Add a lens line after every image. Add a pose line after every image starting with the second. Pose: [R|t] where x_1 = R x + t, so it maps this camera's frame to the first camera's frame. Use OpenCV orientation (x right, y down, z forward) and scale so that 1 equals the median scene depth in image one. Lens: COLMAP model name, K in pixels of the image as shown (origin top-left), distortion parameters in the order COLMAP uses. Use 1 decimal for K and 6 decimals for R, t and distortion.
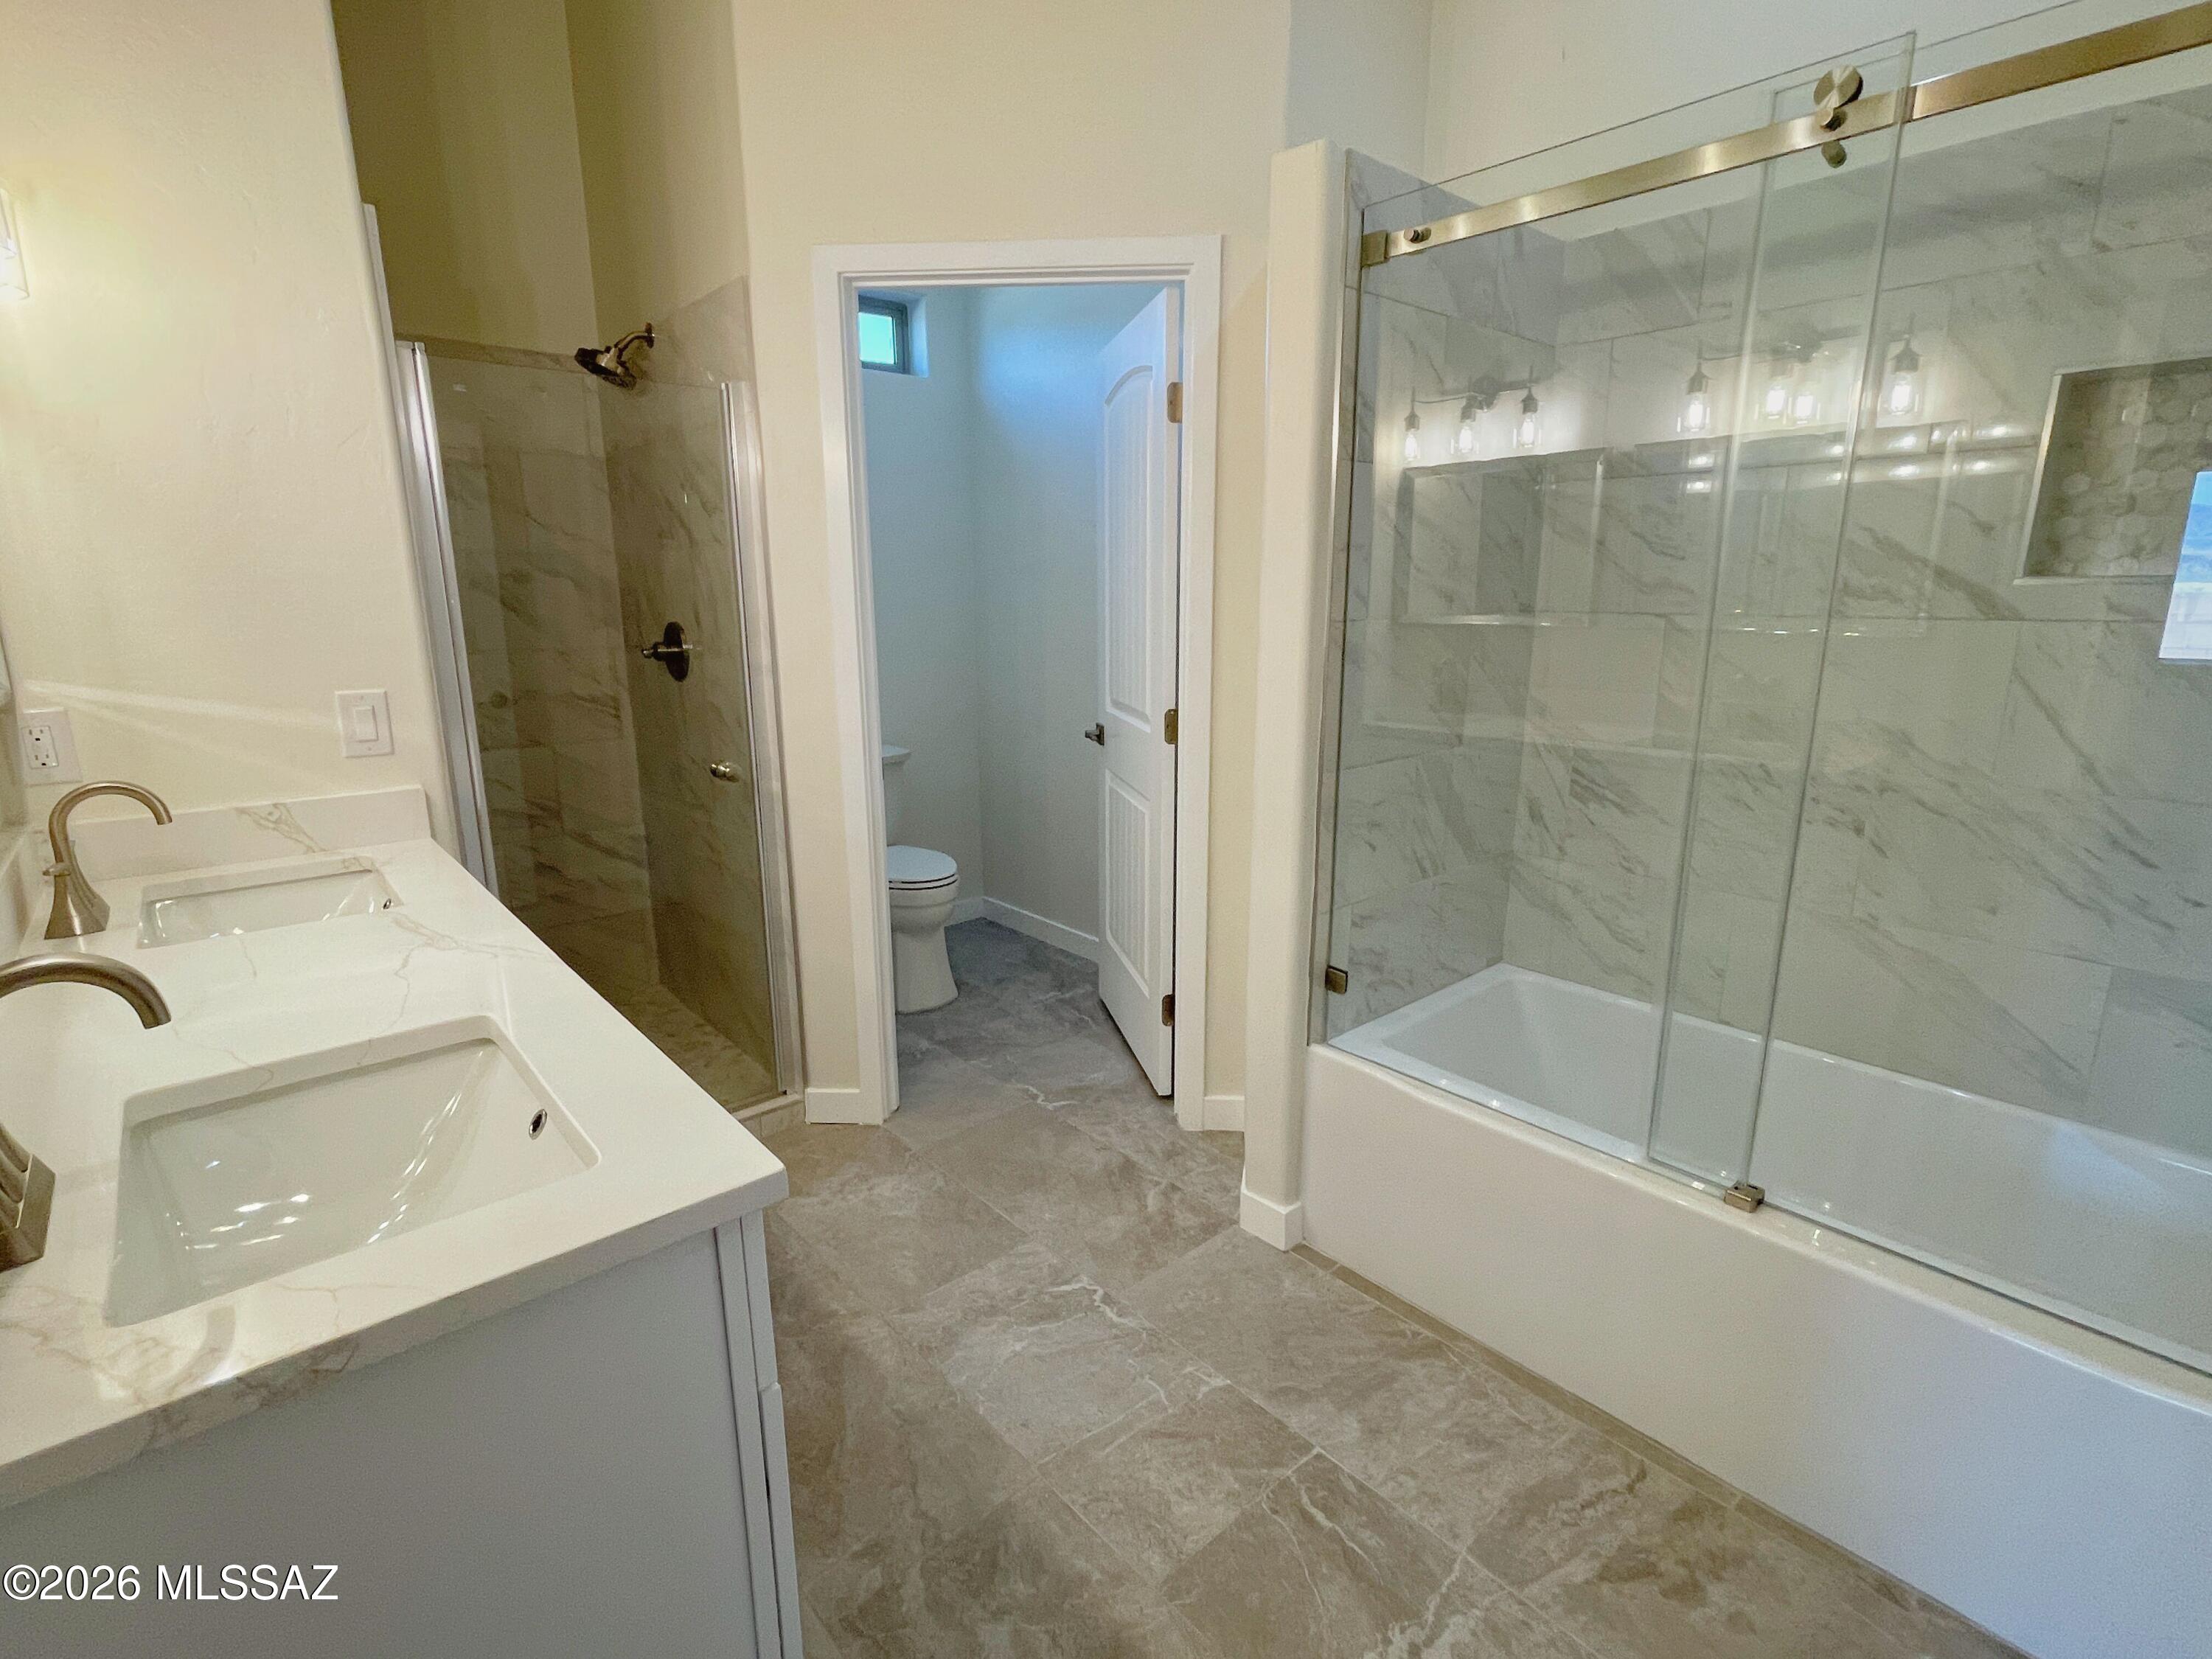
lens RADIAL K [[1047.4, 0, 1113.3], [0, 1047.4, 813.4], [0, 0, 1]] dist [0.000827, 0.000278]
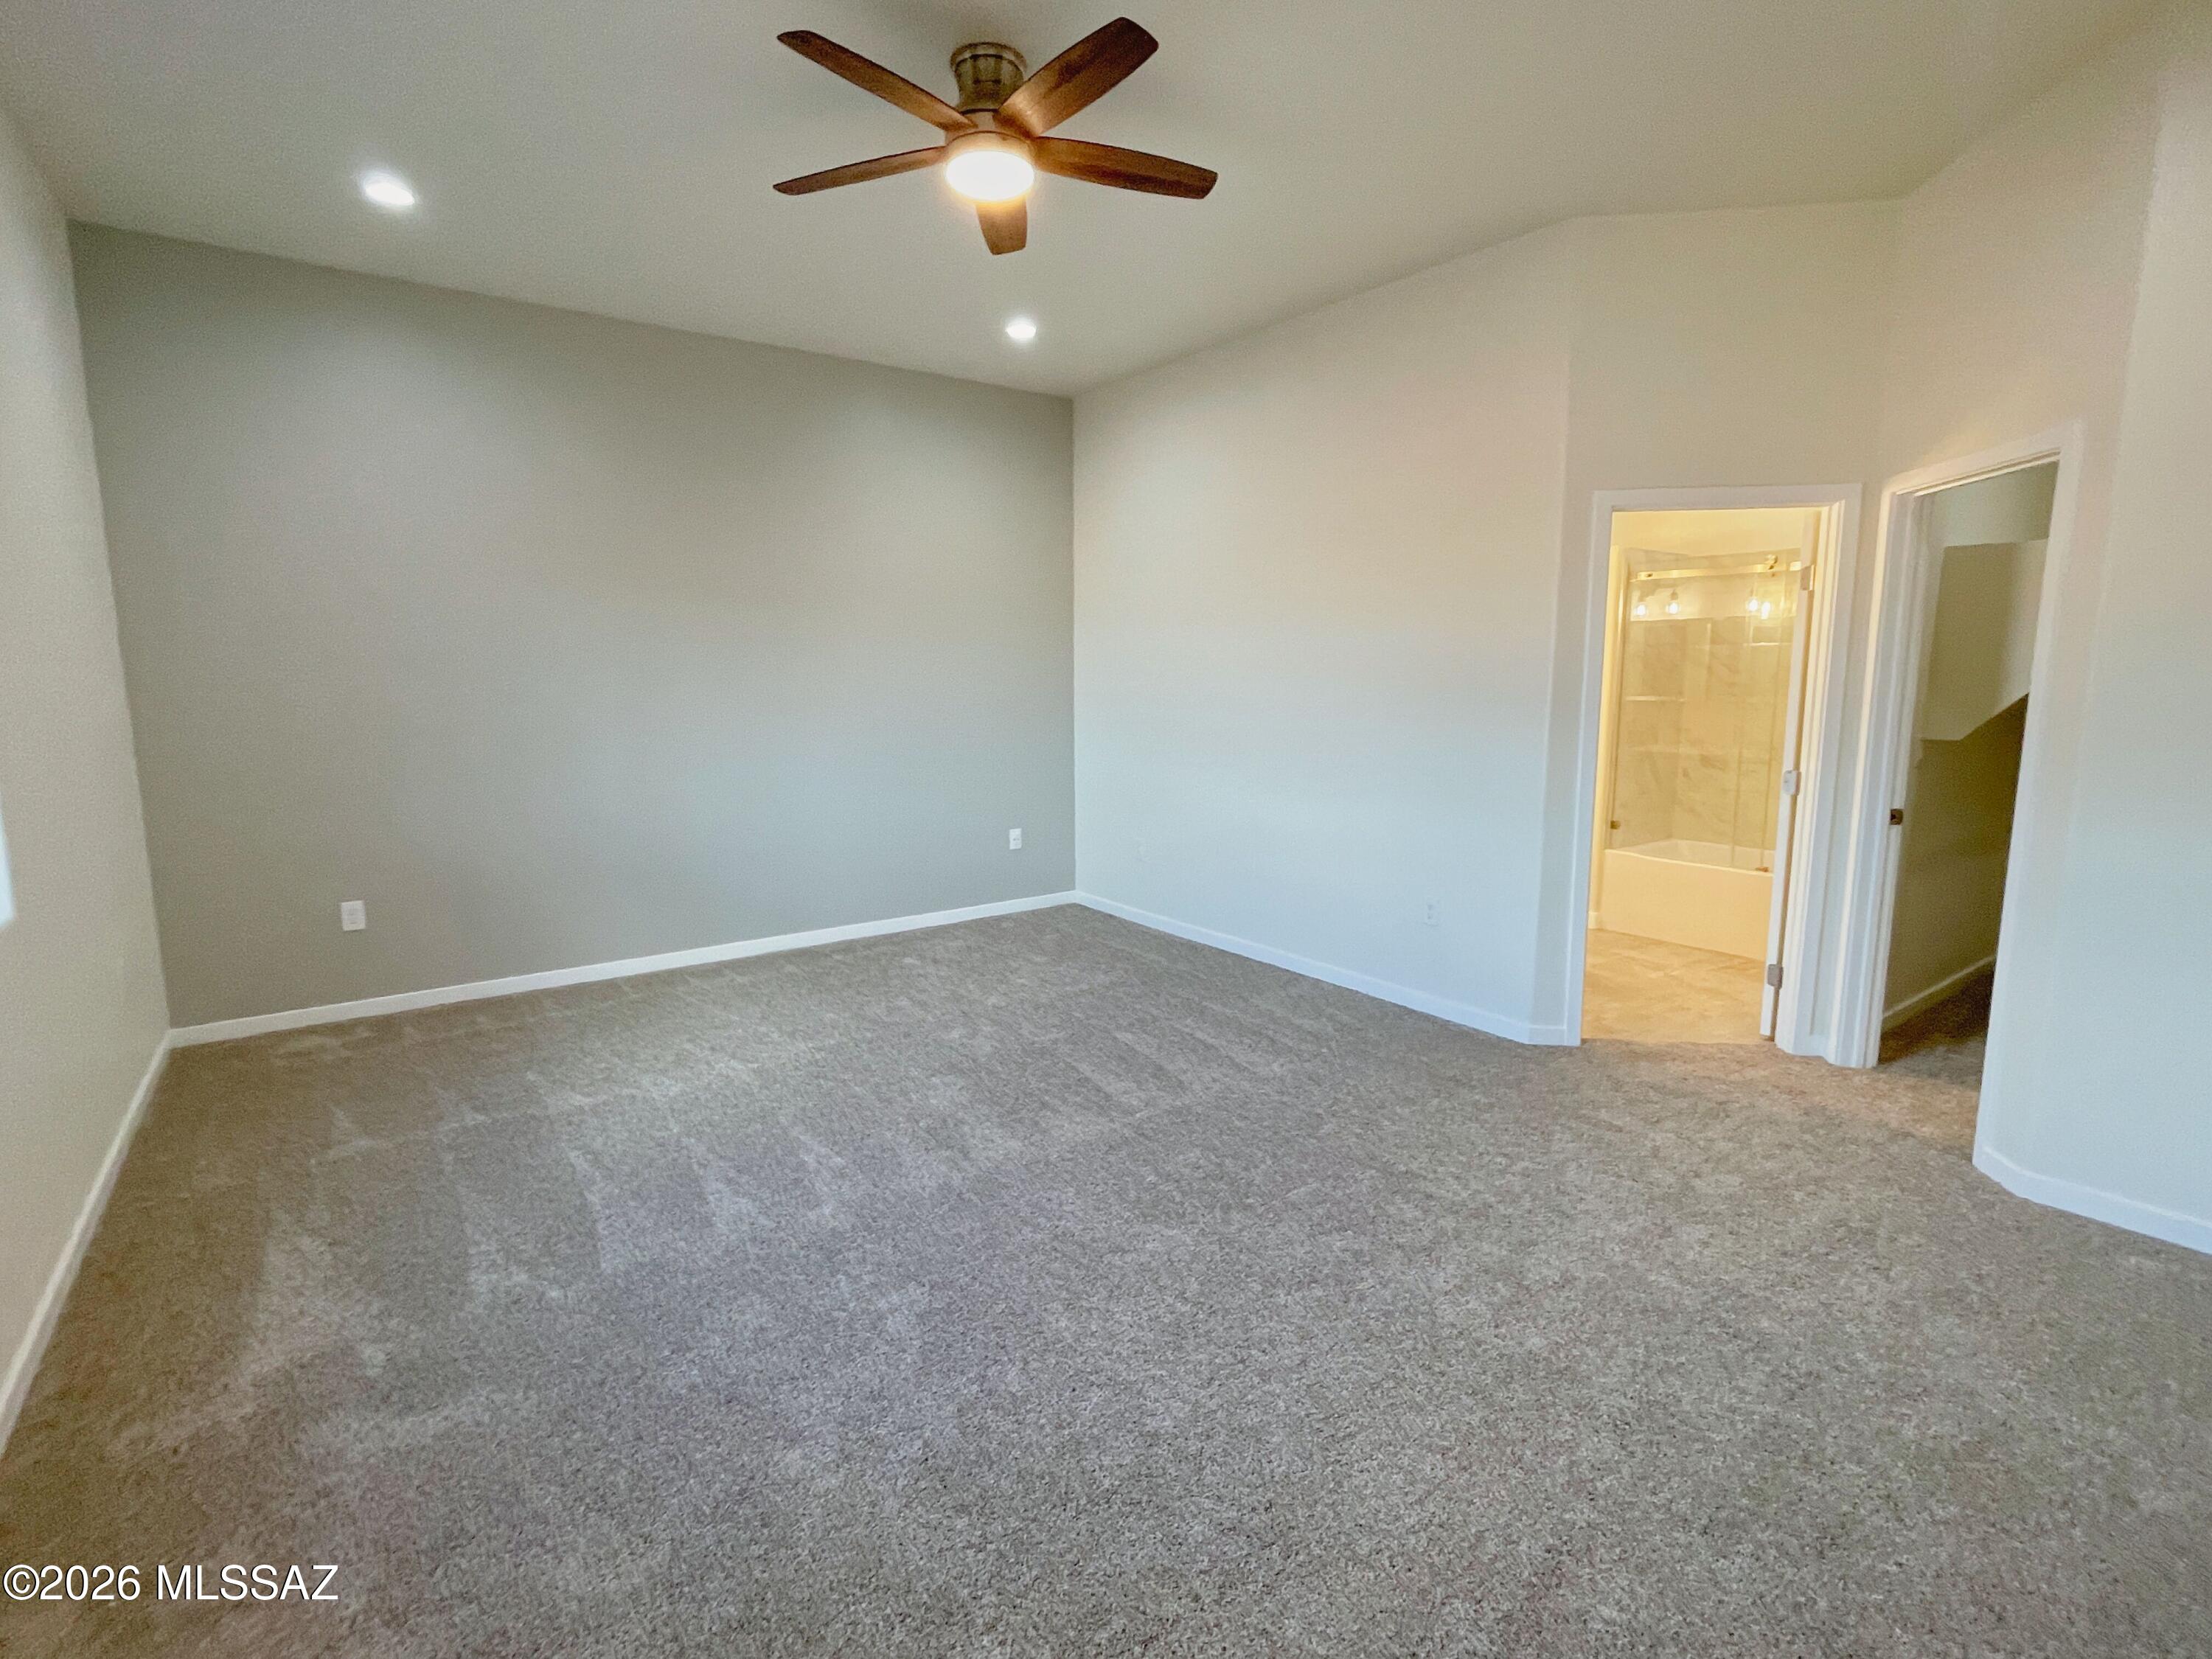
lens RADIAL K [[1047.4, 0, 1113.3], [0, 1047.4, 813.4], [0, 0, 1]] dist [0.000827, 0.000278]
pose [[0.995200, 0.008396, -0.097499, -0.709095], [-0.015448, 0.997299, -0.071804, 0.289588], [0.096633, 0.072966, 0.992642, -1.601356]]
